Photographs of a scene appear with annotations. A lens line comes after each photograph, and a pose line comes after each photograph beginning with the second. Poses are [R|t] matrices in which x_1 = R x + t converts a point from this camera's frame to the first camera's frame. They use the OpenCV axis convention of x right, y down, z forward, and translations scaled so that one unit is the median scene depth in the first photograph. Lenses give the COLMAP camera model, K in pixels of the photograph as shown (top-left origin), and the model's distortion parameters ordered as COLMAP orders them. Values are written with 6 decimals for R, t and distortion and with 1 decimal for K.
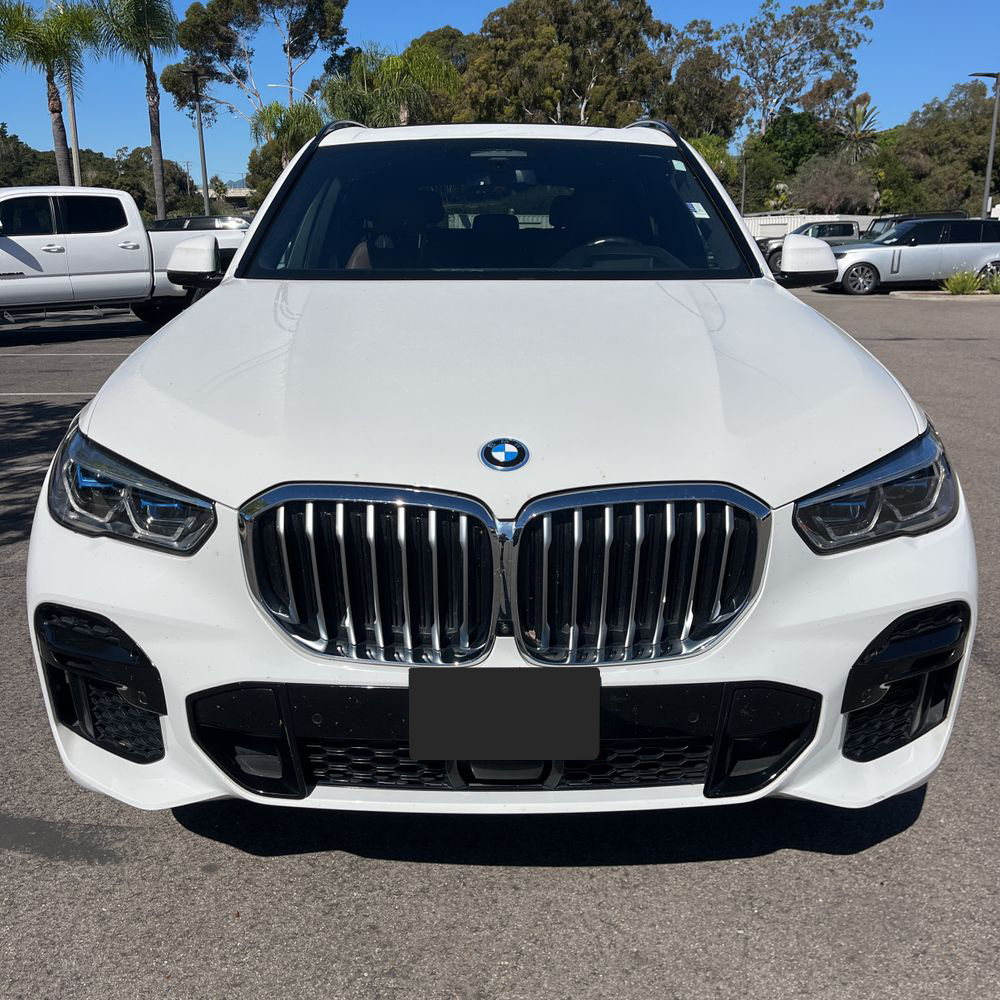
lens RADIAL K [[1016.0, 0, 503.3], [0, 1016.0, 495.3], [0, 0, 1]] dist [0.024818, 0.000000]
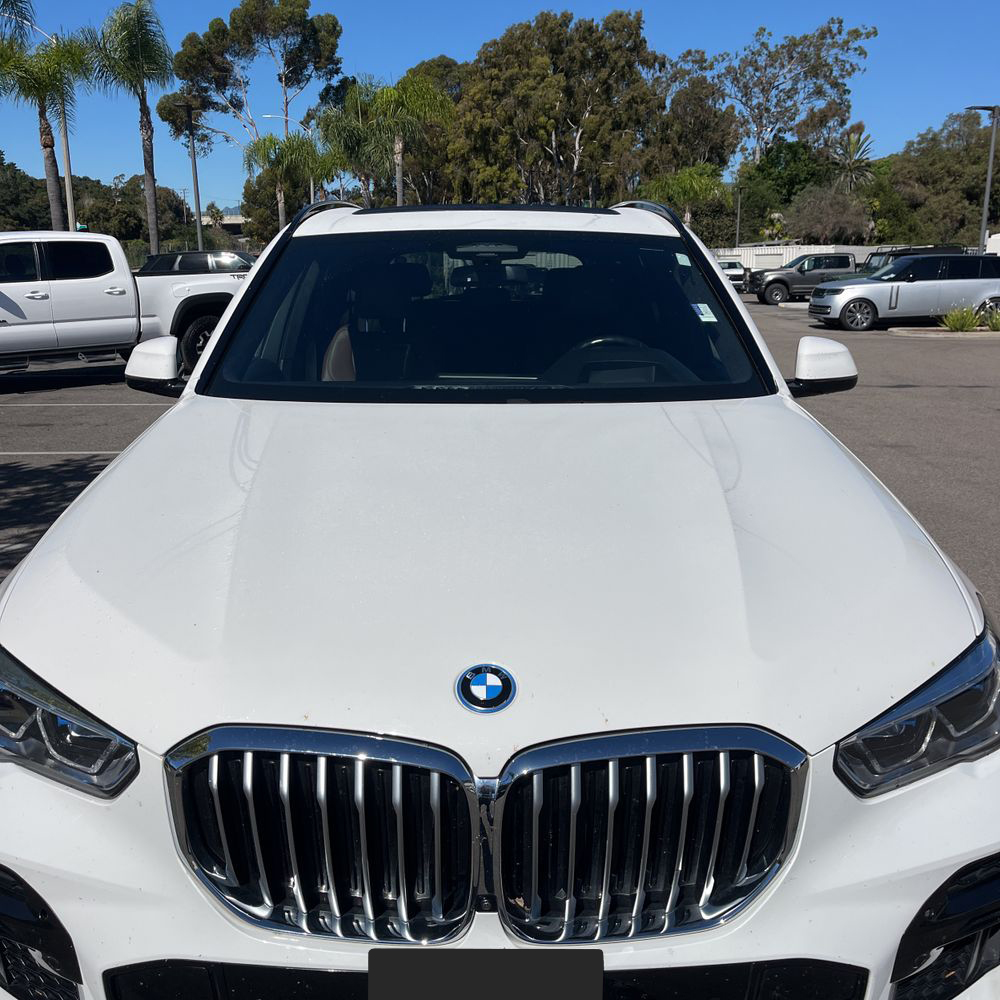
lens RADIAL K [[1016.0, 0, 497.0], [0, 1016.0, 507.5], [0, 0, 1]] dist [0.024818, 0.000000]
pose [[0.999999, 0.000008, -0.001387, 0.005400], [-0.000026, 0.999915, -0.013061, -0.085141], [0.001387, 0.013061, 0.999914, 0.081502]]
